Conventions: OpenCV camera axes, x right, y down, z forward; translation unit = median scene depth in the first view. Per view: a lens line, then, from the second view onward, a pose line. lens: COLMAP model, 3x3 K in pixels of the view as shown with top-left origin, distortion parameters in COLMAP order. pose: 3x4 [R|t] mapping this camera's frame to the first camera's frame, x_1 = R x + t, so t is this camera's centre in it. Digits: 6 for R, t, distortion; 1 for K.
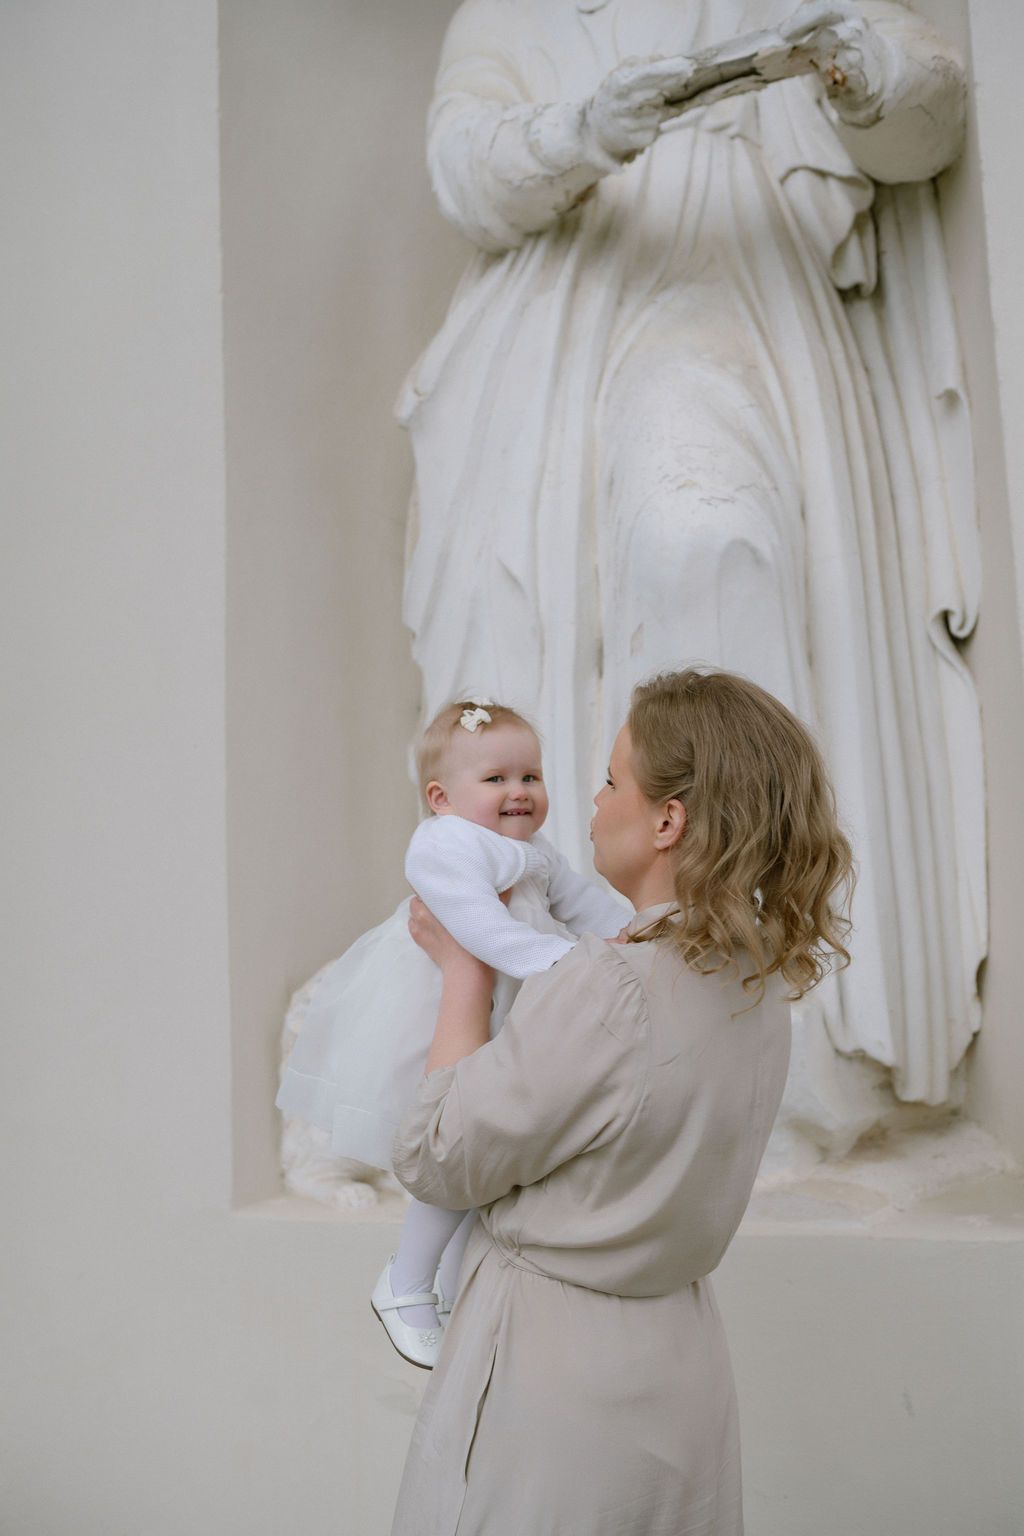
lens RADIAL K [[1610.8, 0, 509.3], [0, 1610.8, 758.8], [0, 0, 1]] dist [-0.011959, 0.000000]
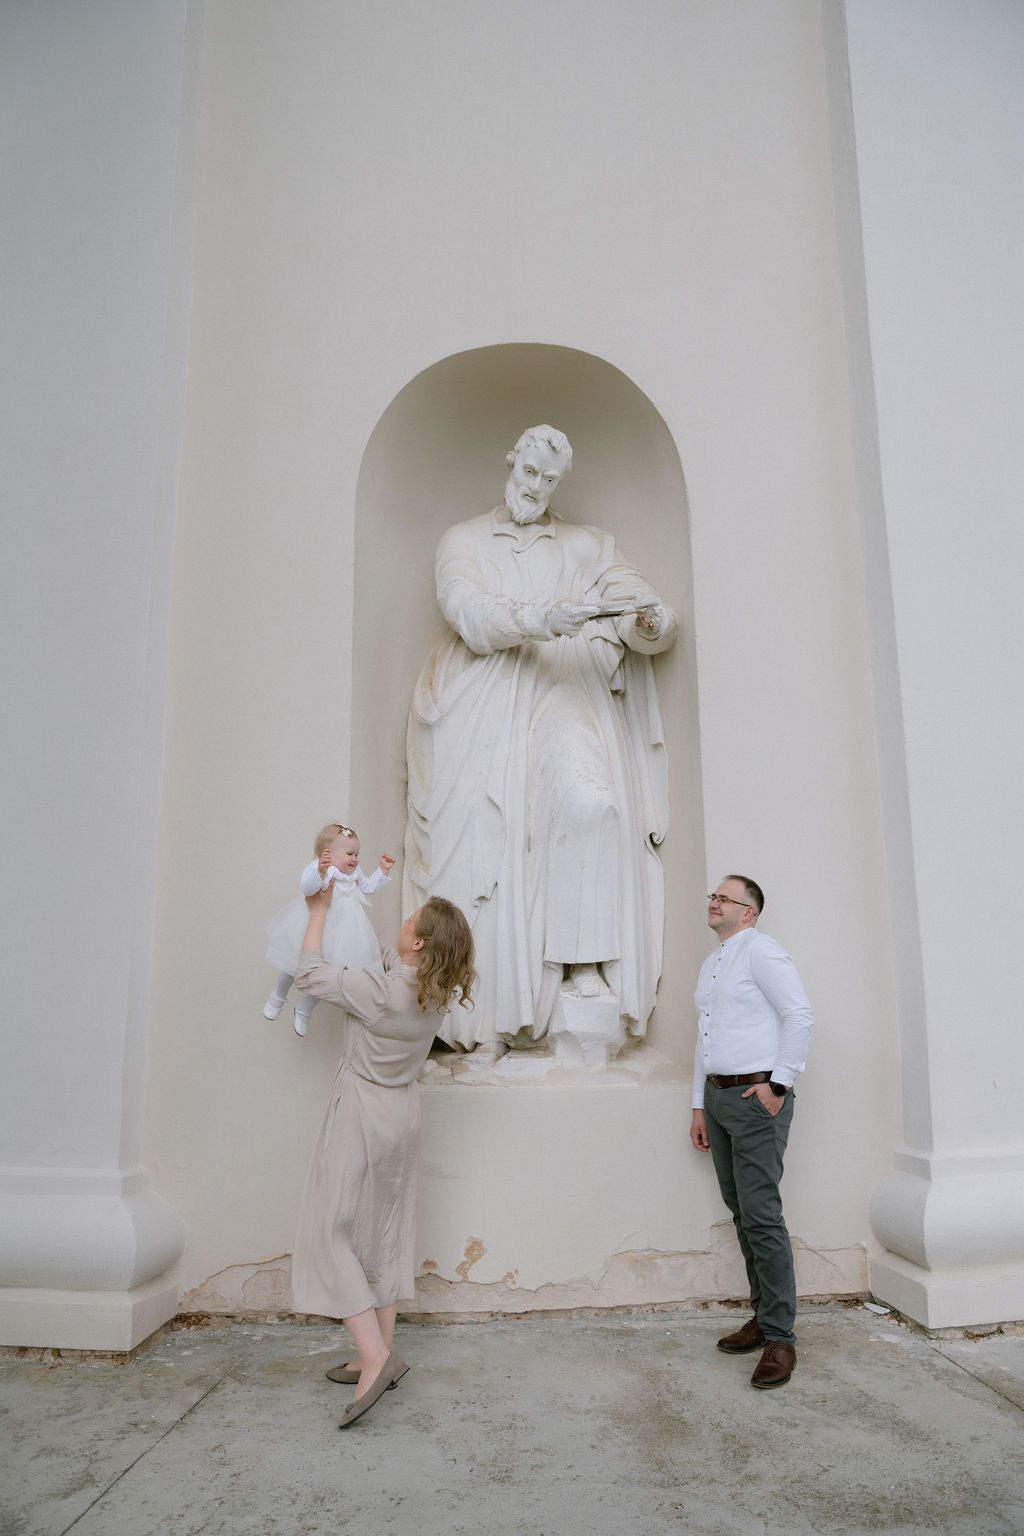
lens RADIAL K [[1047.9, 0, 521.6], [0, 1047.9, 775.4], [0, 0, 1]] dist [-0.007884, -0.003039]
pose [[0.907603, 0.100147, 0.407710, -0.561880], [-0.075144, 0.994201, -0.076931, -0.041121], [-0.413049, 0.039186, 0.909865, -0.365493]]
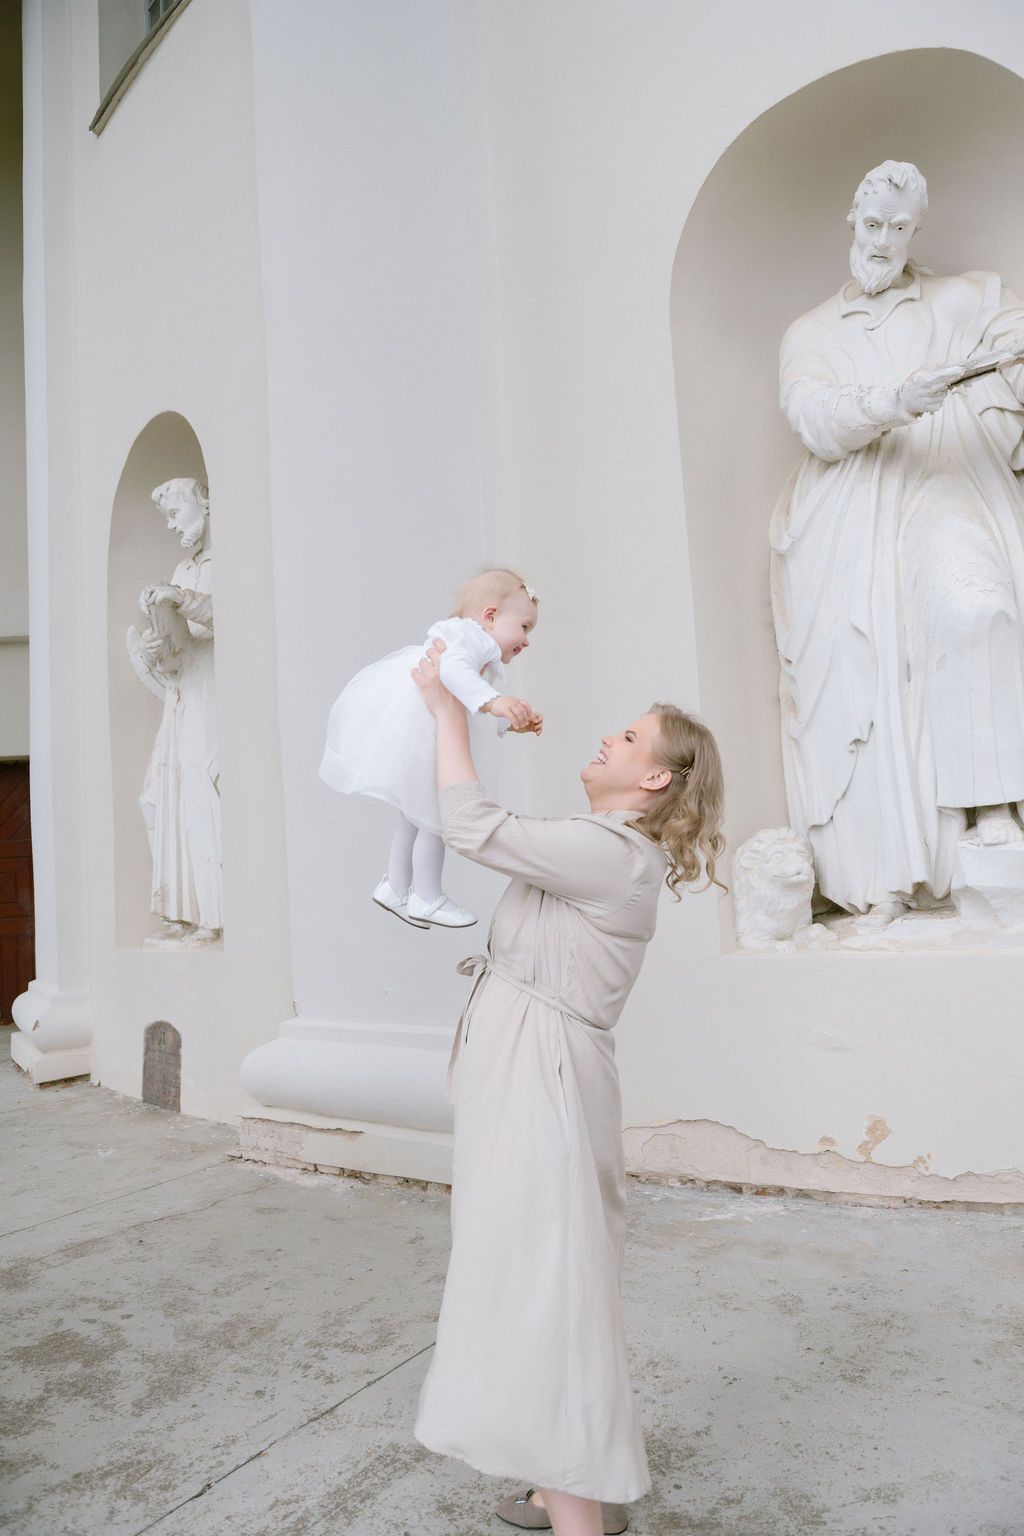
lens RADIAL K [[1047.9, 0, 519.7], [0, 1047.9, 772.5], [0, 0, 1]] dist [-0.007884, -0.003039]
pose [[0.996741, -0.035599, -0.072384, -0.318773], [0.038517, 0.998484, 0.039318, -0.007238], [0.070875, -0.041978, 0.996602, -0.305834]]
